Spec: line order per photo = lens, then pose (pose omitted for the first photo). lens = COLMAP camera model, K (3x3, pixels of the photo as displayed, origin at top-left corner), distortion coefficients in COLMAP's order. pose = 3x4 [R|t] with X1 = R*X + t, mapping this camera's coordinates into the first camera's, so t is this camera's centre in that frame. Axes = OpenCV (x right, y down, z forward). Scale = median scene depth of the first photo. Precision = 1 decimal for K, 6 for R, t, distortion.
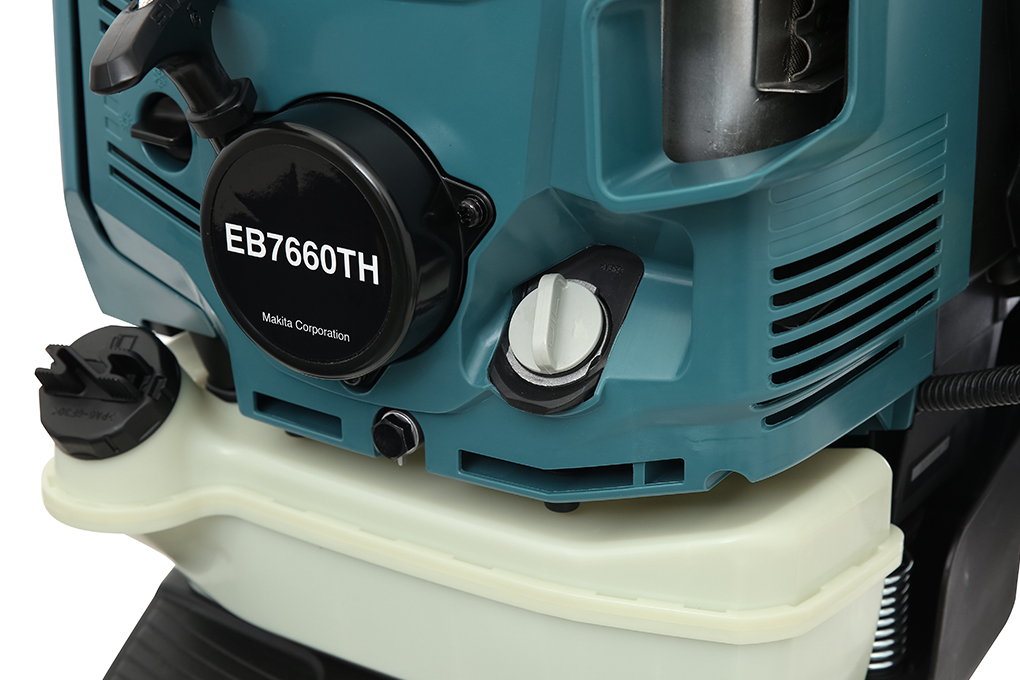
lens RADIAL K [[2122.1, 0, 511.5], [0, 2122.1, 340.6], [0, 0, 1]] dist [0.032044, 0.000000]
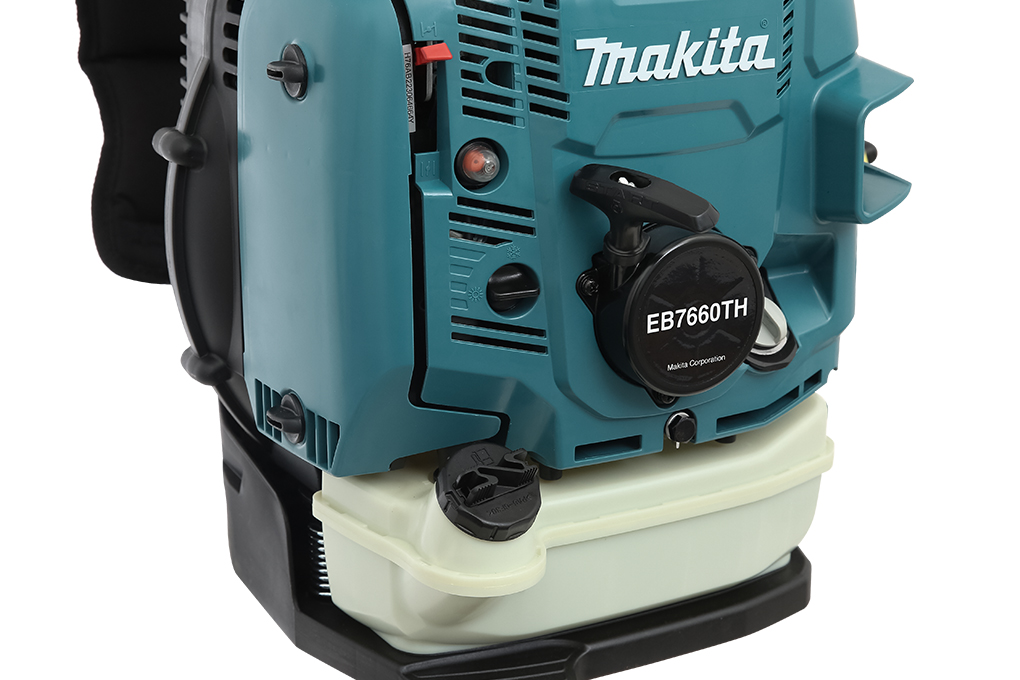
lens RADIAL K [[2041.0, 0, 514.8], [0, 2041.0, 335.4], [0, 0, 1]] dist [-0.005741, 0.000000]
pose [[0.460114, -0.258423, 0.849419, -1.466003], [0.336465, 0.936097, 0.102537, -0.229981], [-0.821637, 0.238621, 0.517661, 0.319361]]
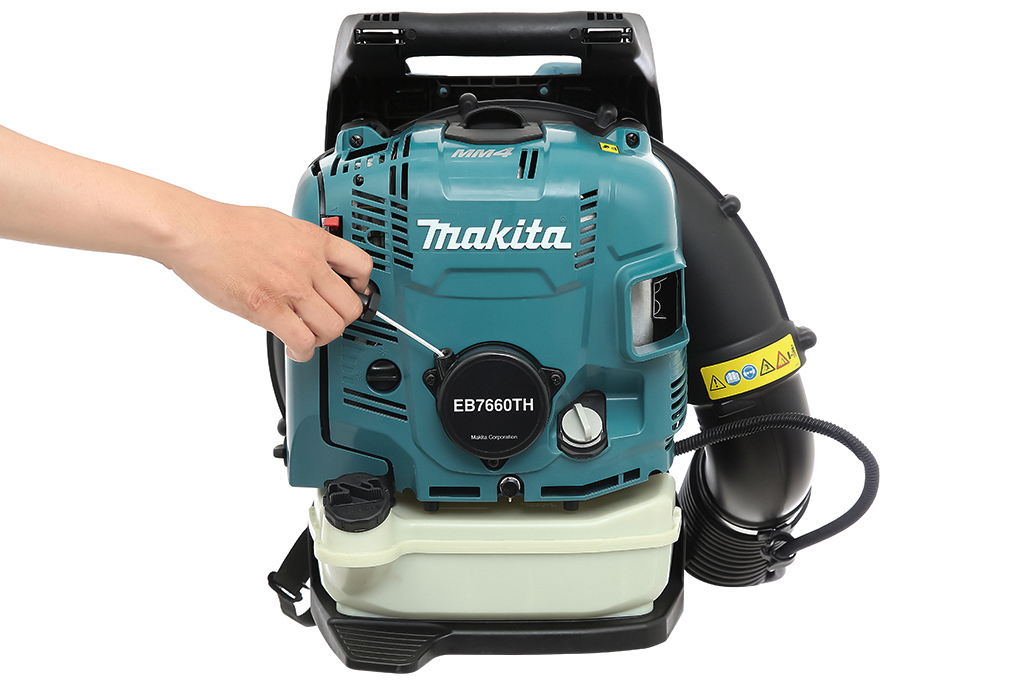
lens RADIAL K [[2041.0, 0, 509.0], [0, 2041.0, 341.8], [0, 0, 1]] dist [-0.005741, 0.000000]
pose [[0.841374, -0.086111, 0.533549, -1.318758], [0.209497, 0.962003, -0.175105, 0.300800], [-0.498198, 0.259106, 0.827444, -0.956357]]
